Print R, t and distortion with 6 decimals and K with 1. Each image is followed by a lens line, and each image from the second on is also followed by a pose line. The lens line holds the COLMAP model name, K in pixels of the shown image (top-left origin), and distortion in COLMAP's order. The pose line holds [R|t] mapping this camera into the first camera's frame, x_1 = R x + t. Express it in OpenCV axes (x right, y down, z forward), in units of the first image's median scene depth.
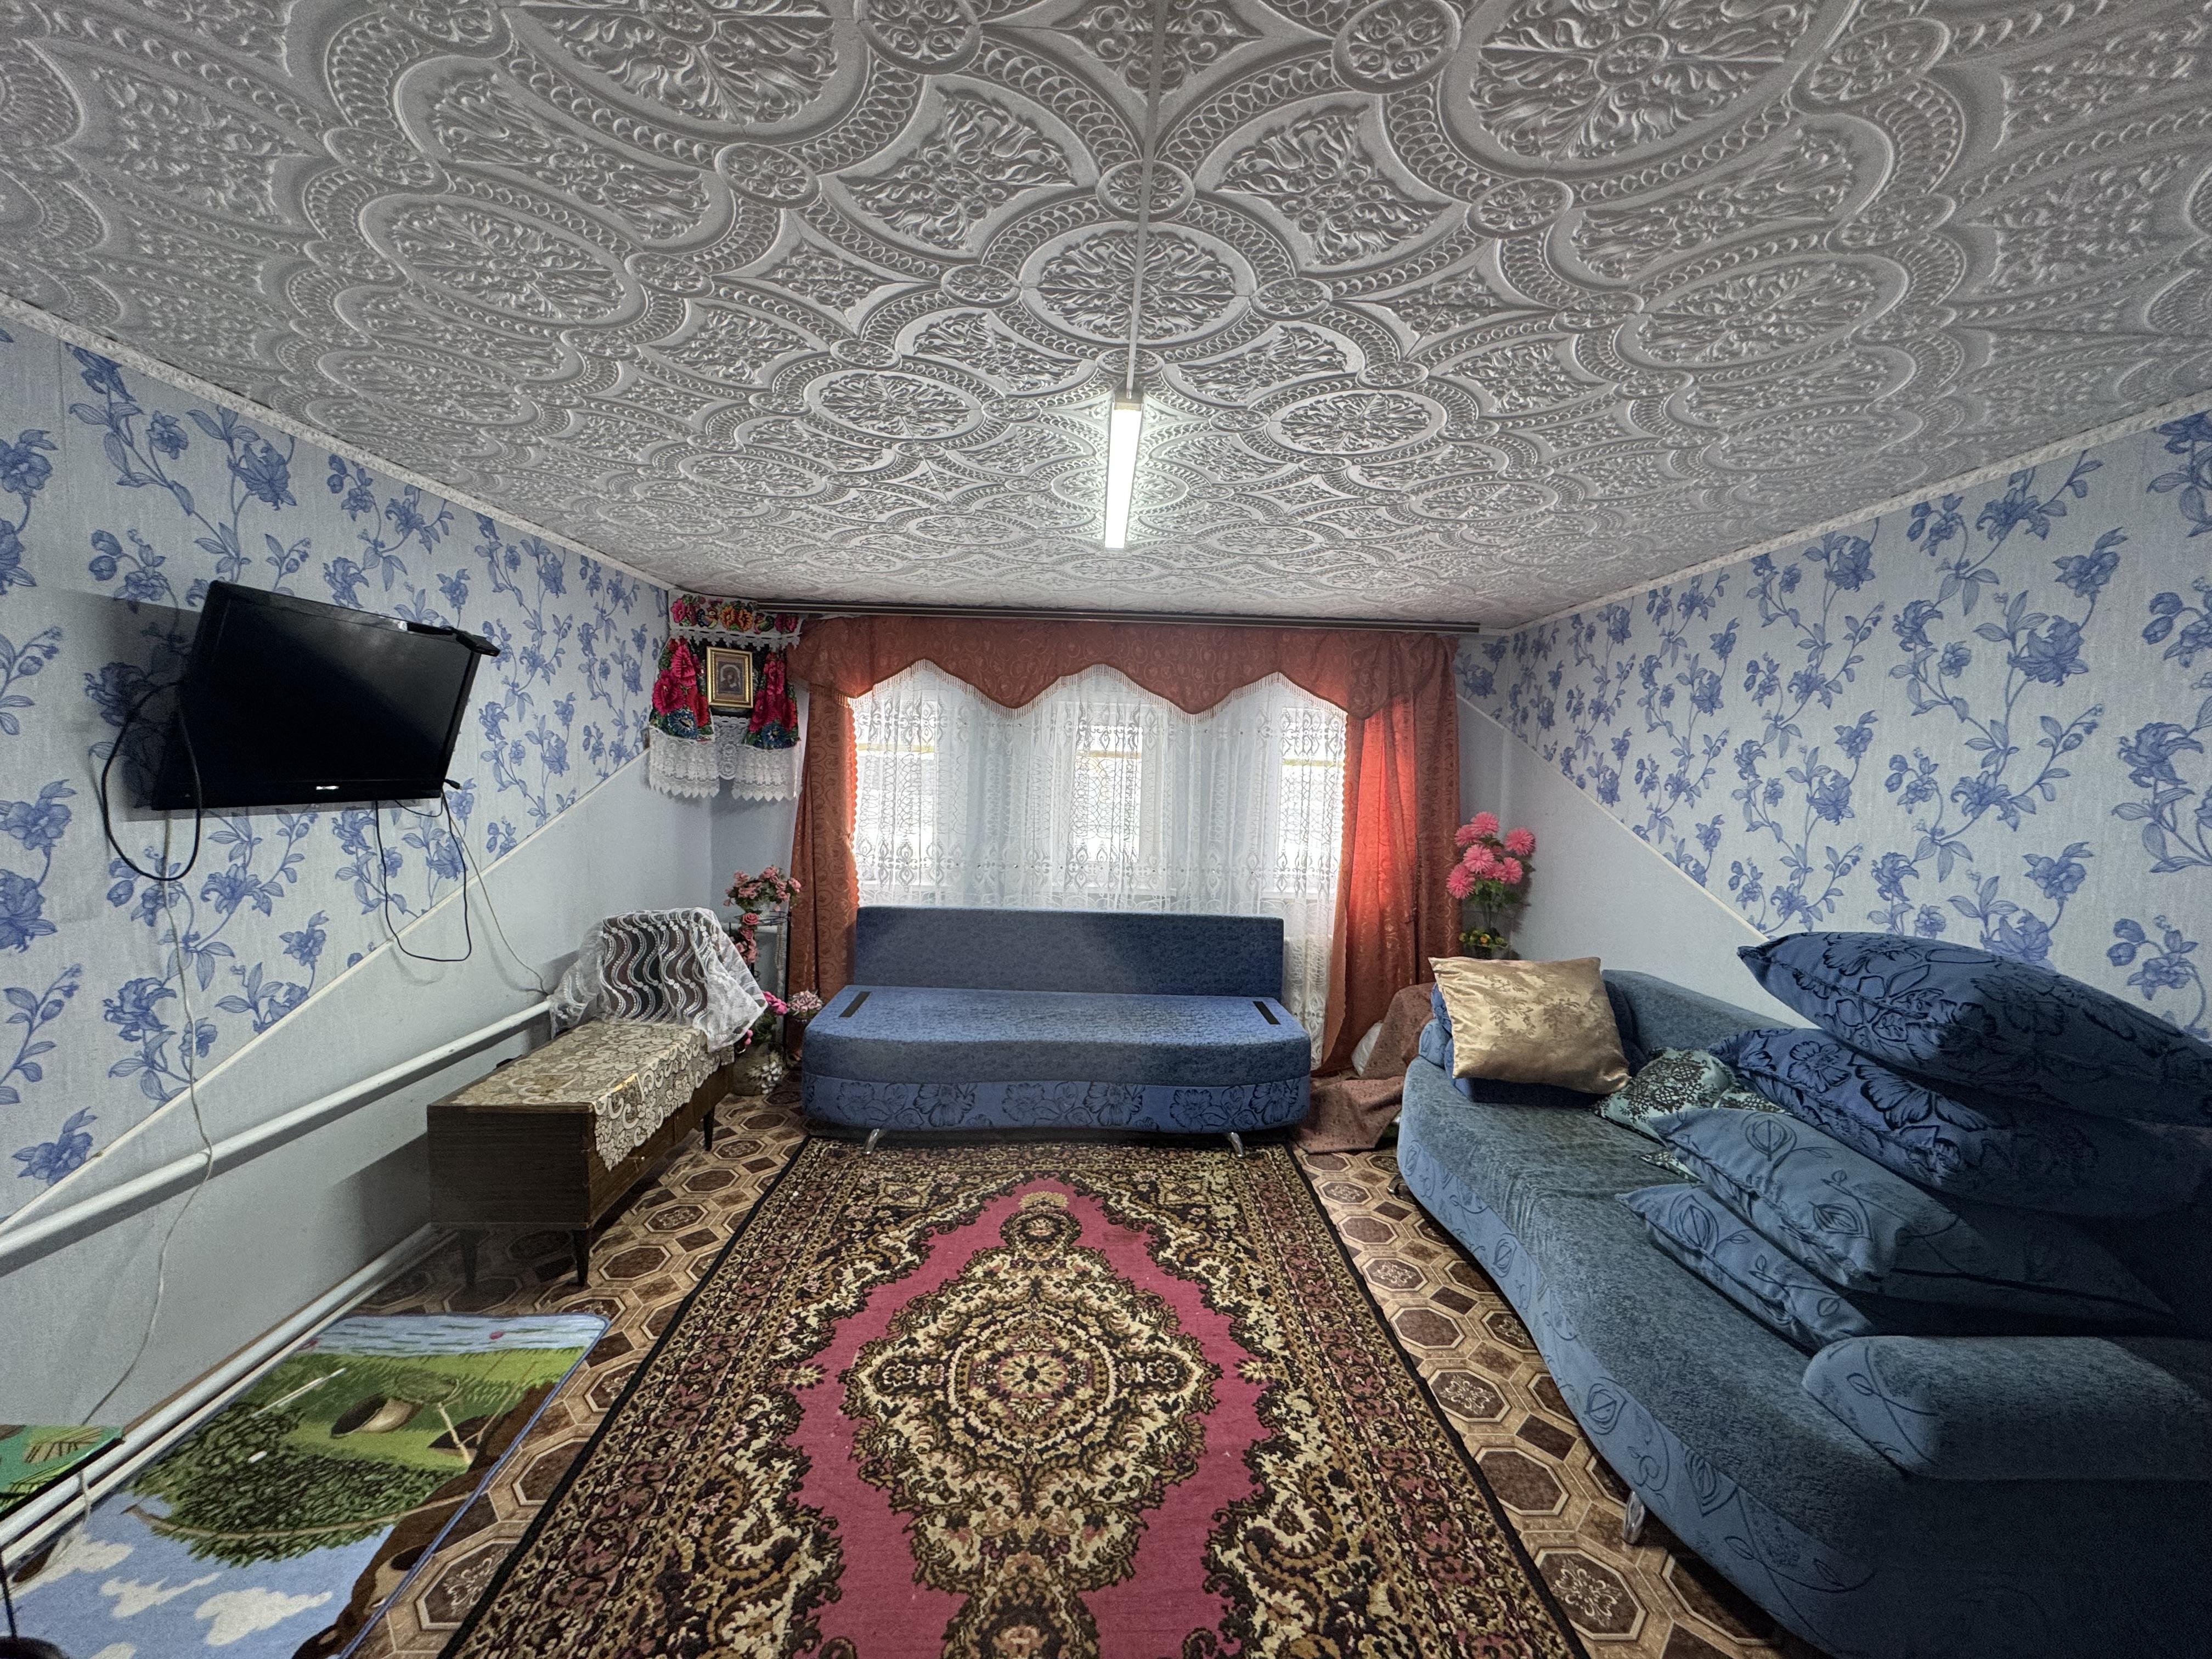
lens RADIAL K [[871.0, 0, 1102.6], [0, 871.0, 824.3], [0, 0, 1]] dist [-0.002753, 0.000338]
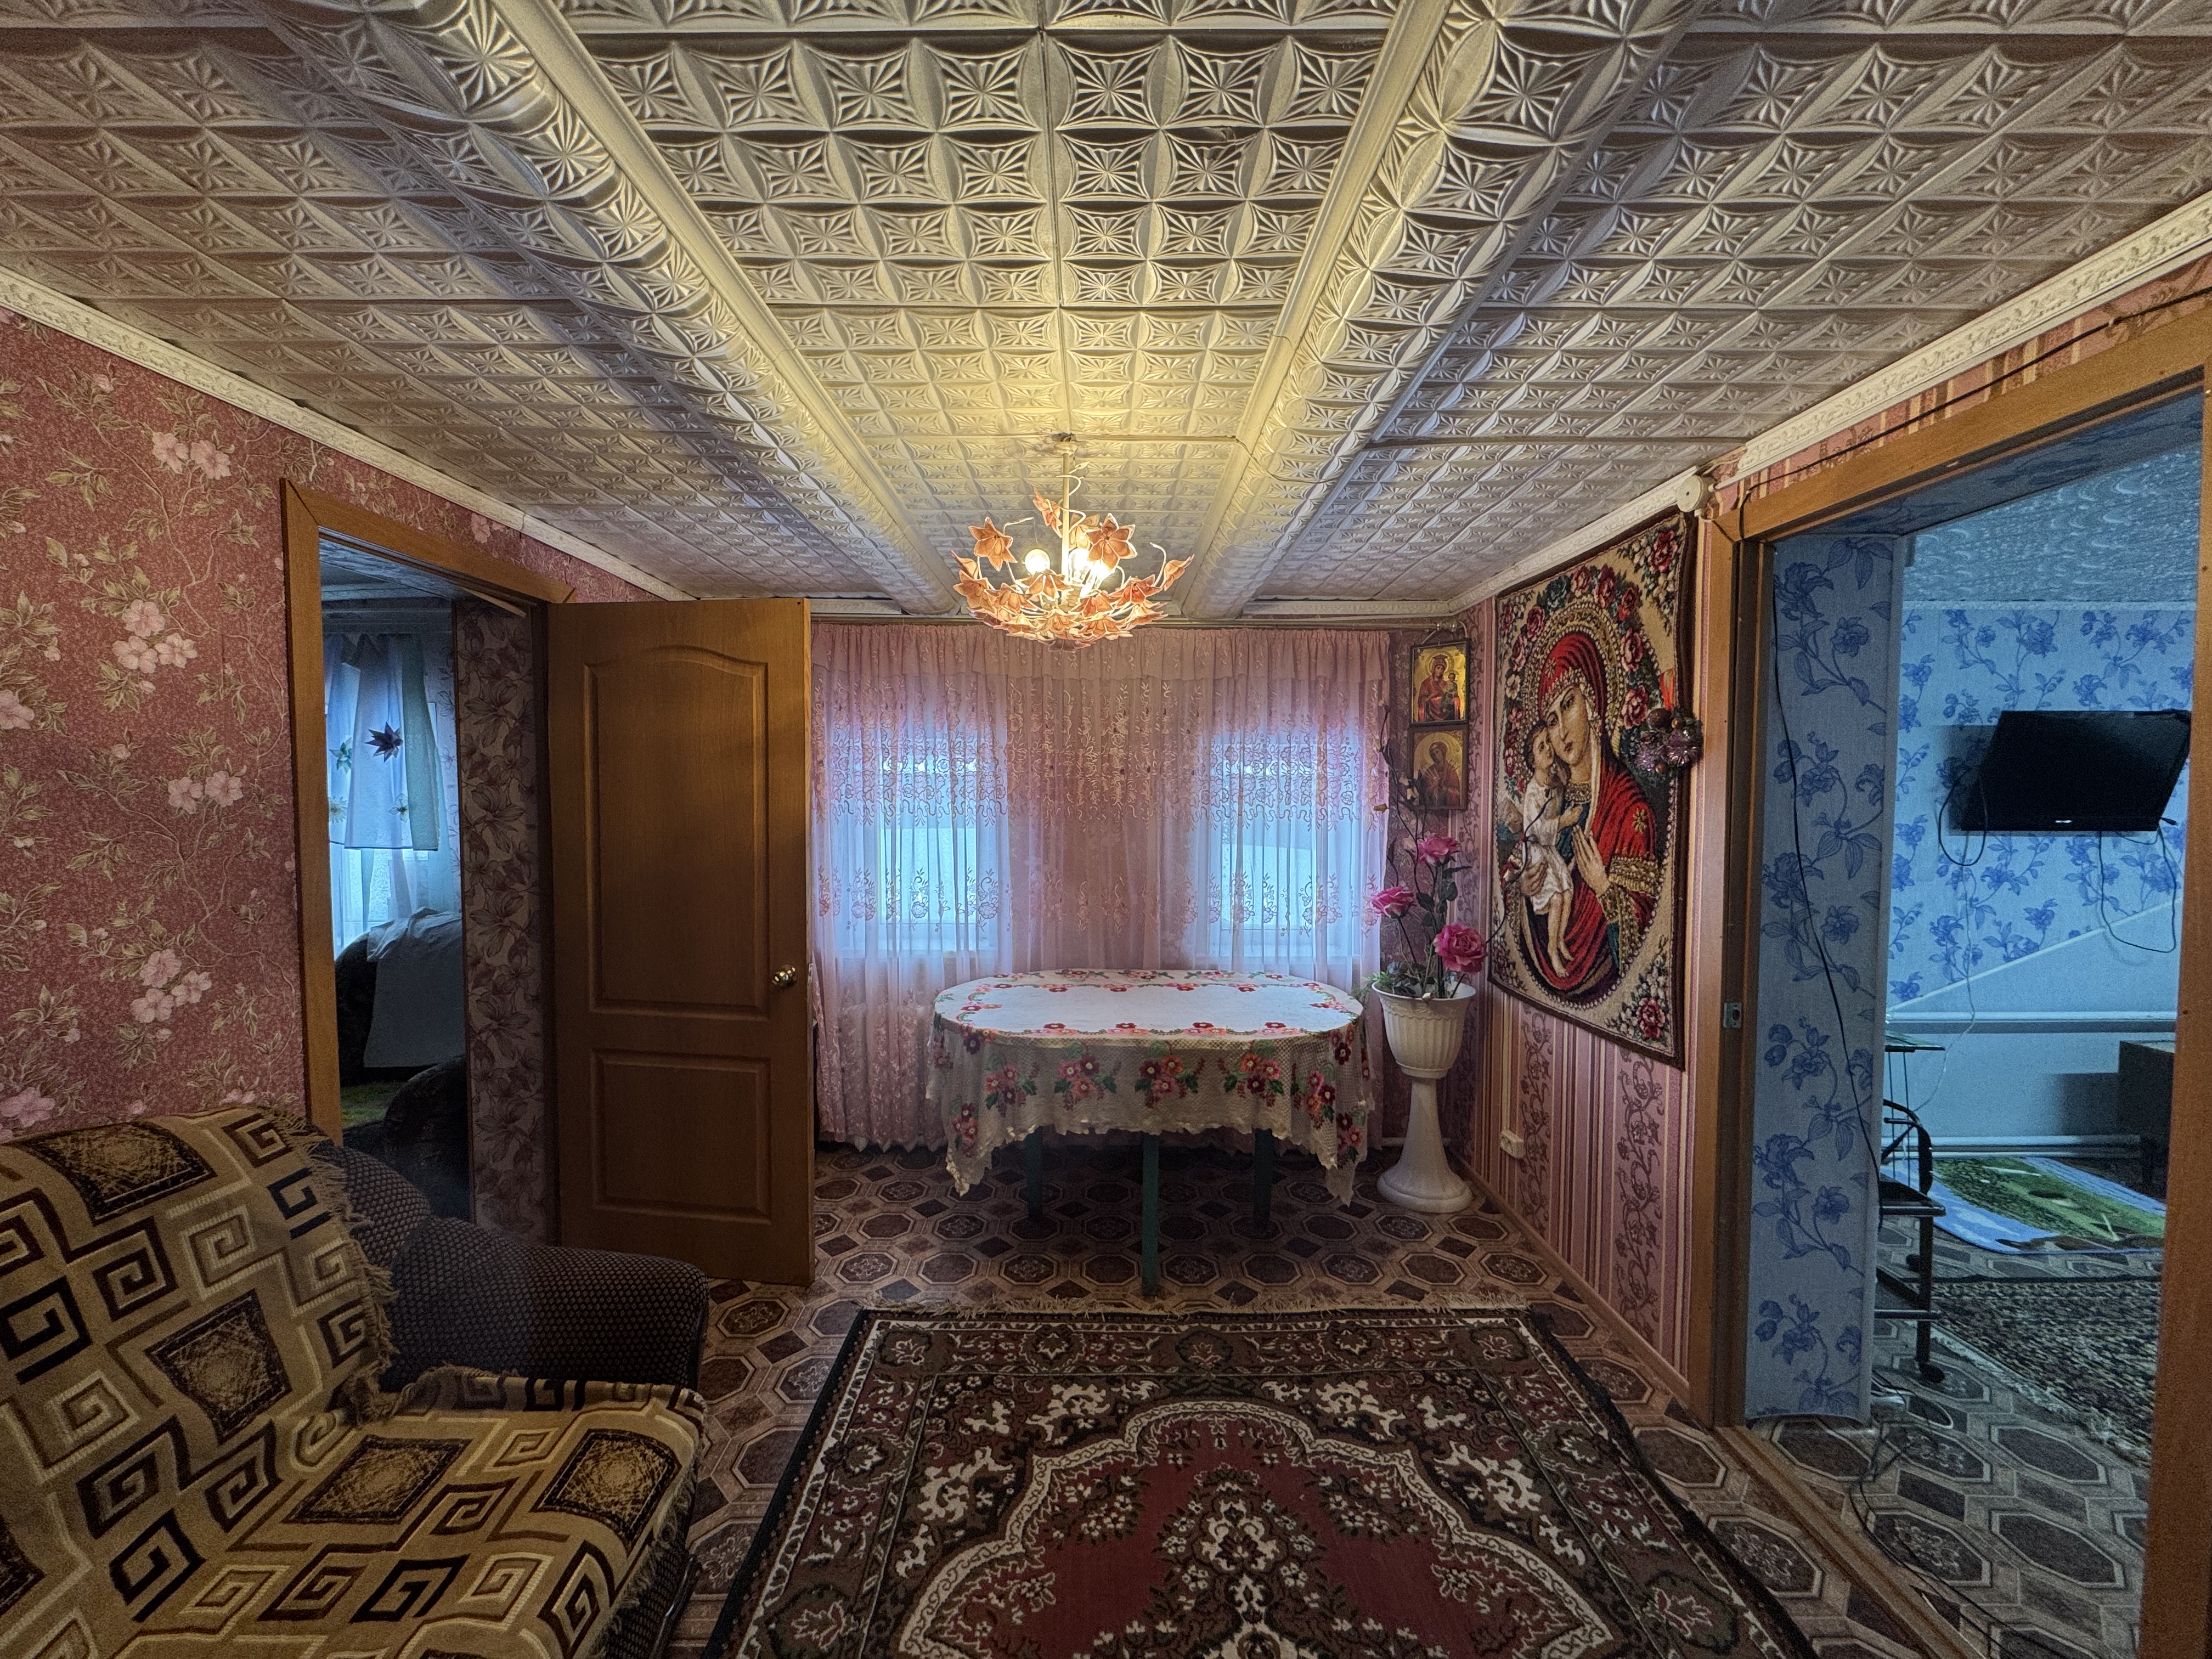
lens RADIAL K [[871.0, 0, 1099.7], [0, 871.0, 825.1], [0, 0, 1]] dist [-0.002753, 0.000338]
pose [[-0.013721, 0.021056, -0.999684, 0.823071], [-0.066828, 0.997524, 0.021928, 0.053886], [0.997670, 0.067108, -0.012279, -0.845218]]
